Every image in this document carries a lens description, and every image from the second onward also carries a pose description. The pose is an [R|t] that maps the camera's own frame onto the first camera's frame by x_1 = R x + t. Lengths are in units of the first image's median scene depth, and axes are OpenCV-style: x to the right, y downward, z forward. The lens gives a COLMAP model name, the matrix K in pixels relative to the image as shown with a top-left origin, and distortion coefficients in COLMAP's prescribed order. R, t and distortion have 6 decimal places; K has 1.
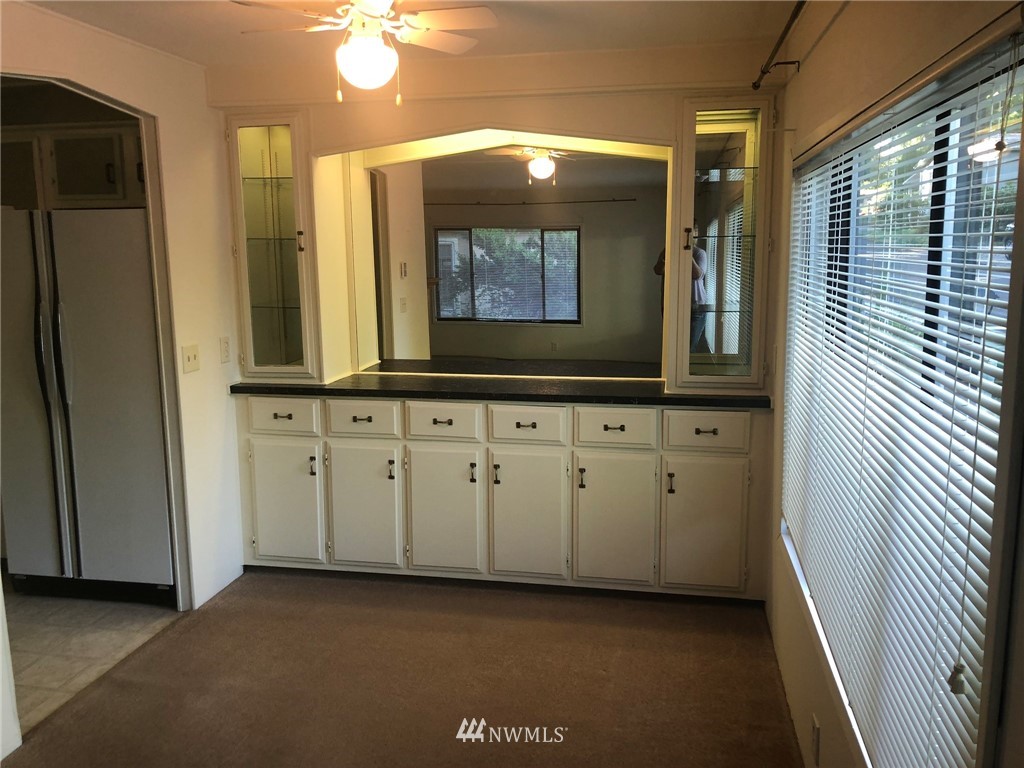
lens RADIAL K [[841.4, 0, 514.7], [0, 841.4, 381.9], [0, 0, 1]] dist [0.020795, -0.009002]
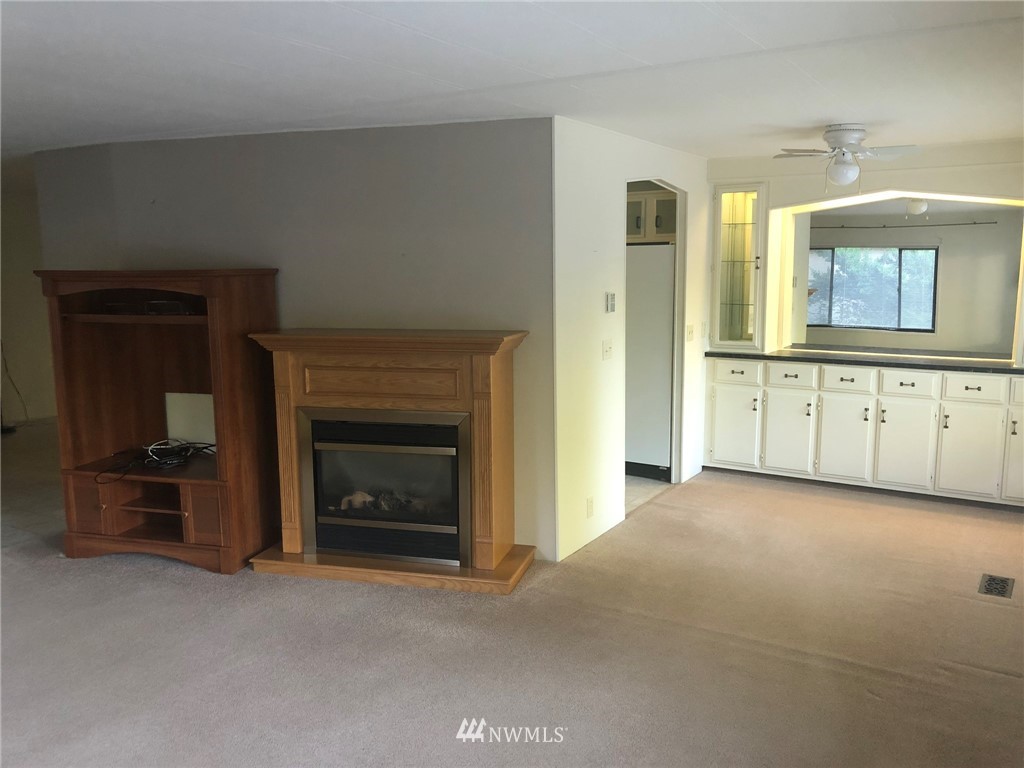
lens RADIAL K [[841.4, 0, 514.7], [0, 841.4, 381.9], [0, 0, 1]] dist [0.020795, -0.009002]
pose [[0.932476, 0.056581, -0.356772, -0.097714], [-0.061815, 0.998082, -0.003275, 0.090235], [0.355903, 0.025108, 0.934186, -0.643762]]
